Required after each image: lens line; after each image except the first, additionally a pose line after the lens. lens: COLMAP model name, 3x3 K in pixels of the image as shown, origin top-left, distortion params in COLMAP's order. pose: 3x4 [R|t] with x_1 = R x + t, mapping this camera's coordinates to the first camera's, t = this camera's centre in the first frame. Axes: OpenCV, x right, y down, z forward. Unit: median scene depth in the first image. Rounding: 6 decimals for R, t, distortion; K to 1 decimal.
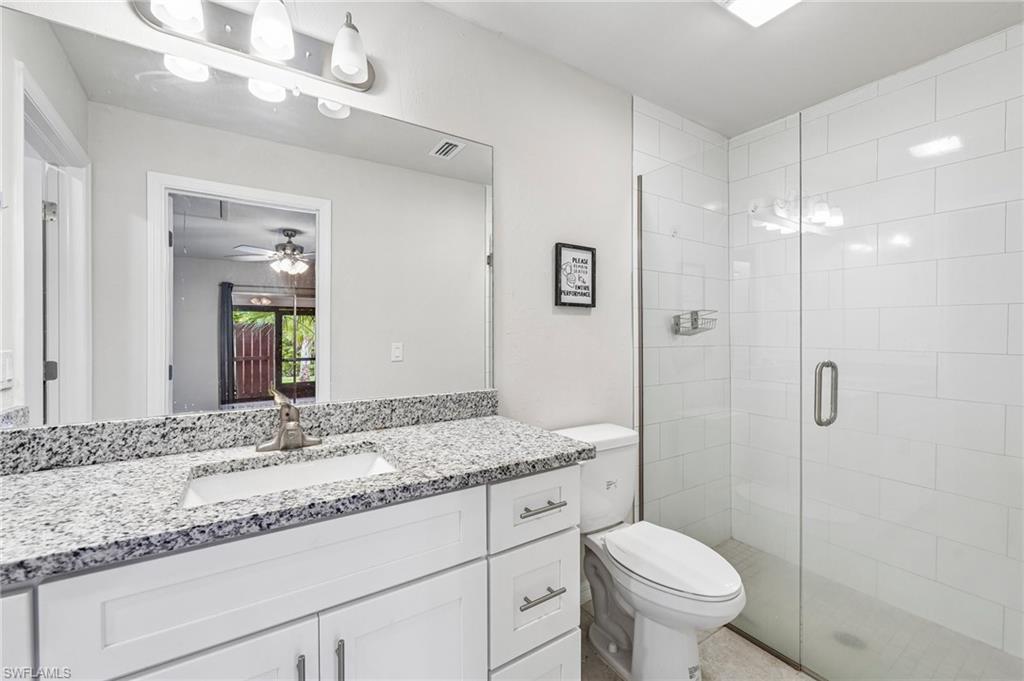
lens RADIAL K [[428.9, 0, 514.0], [0, 428.9, 320.8], [0, 0, 1]] dist [0.000715, -0.000816]
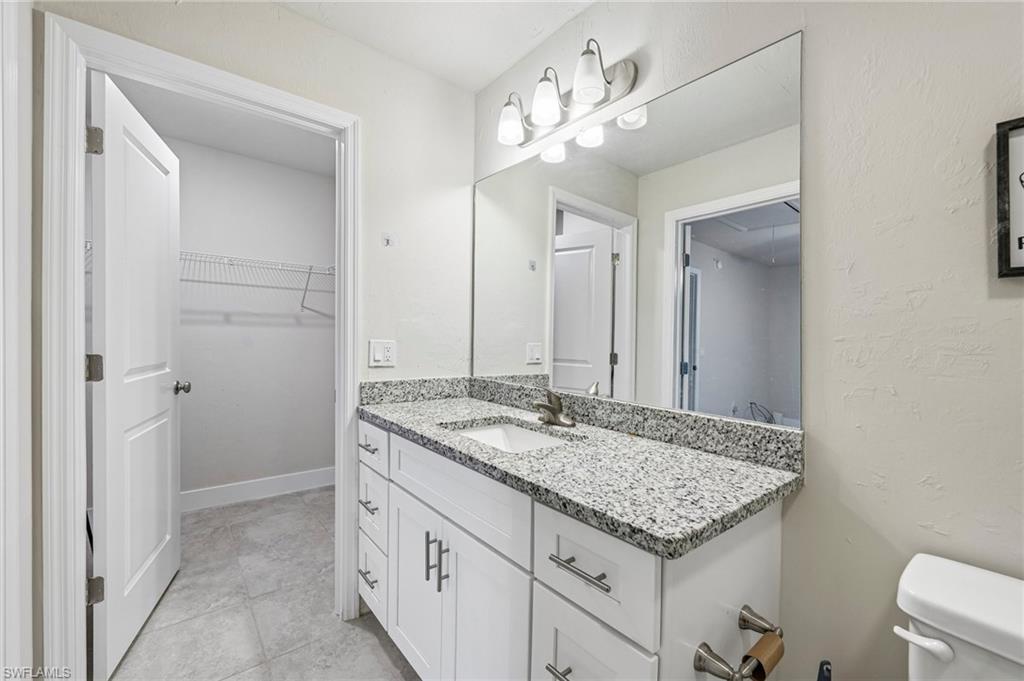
lens RADIAL K [[424.5, 0, 511.8], [0, 424.5, 334.4], [0, 0, 1]] dist [0.020884, -0.000172]
pose [[0.094048, 0.004380, -0.995558, 0.745472], [0.010089, 0.999935, 0.005352, 0.020133], [0.995517, -0.010547, 0.093998, 0.765713]]
